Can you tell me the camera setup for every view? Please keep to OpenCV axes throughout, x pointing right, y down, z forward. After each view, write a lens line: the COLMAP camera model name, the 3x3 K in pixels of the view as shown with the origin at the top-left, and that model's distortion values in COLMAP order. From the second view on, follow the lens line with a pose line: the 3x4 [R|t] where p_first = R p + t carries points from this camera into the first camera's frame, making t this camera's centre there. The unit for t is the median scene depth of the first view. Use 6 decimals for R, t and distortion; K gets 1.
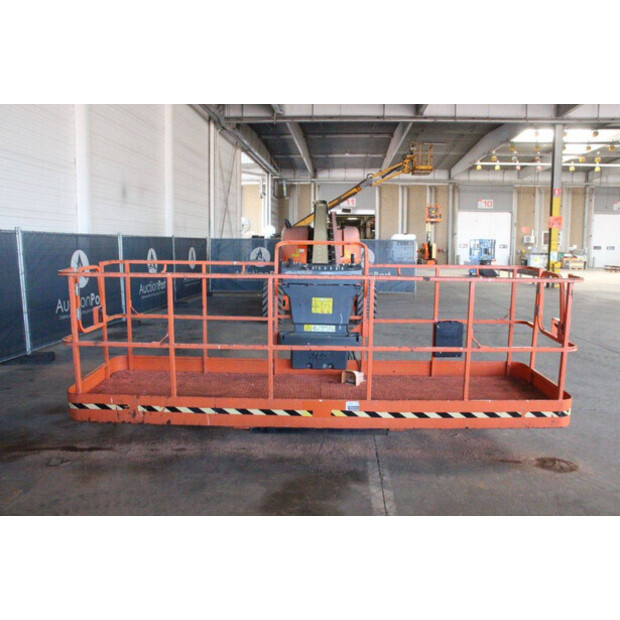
lens RADIAL K [[530.0, 0, 316.9], [0, 530.0, 311.3], [0, 0, 1]] dist [-0.166906, 0.182804]
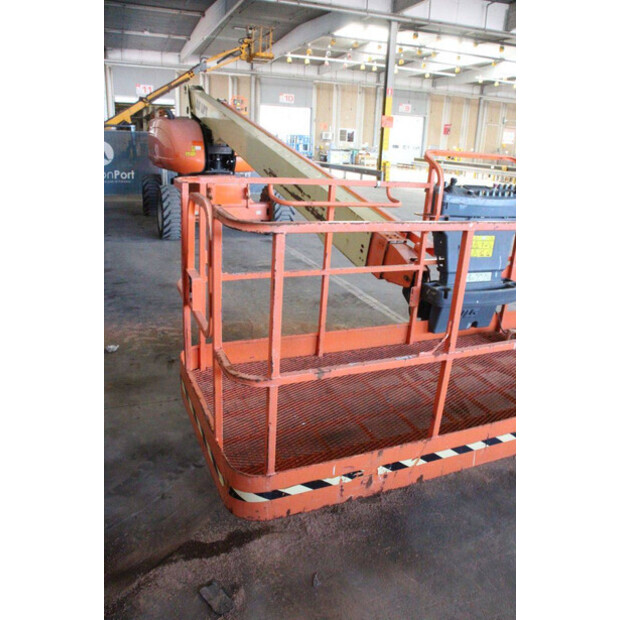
lens RADIAL K [[509.0, 0, 315.3], [0, 509.0, 312.1], [0, 0, 1]] dist [-0.172501, 0.158001]
pose [[0.912579, -0.098423, 0.396879, -0.103862], [0.012529, 0.976874, 0.213448, -0.015538], [-0.408709, -0.189816, 0.892708, 0.102658]]
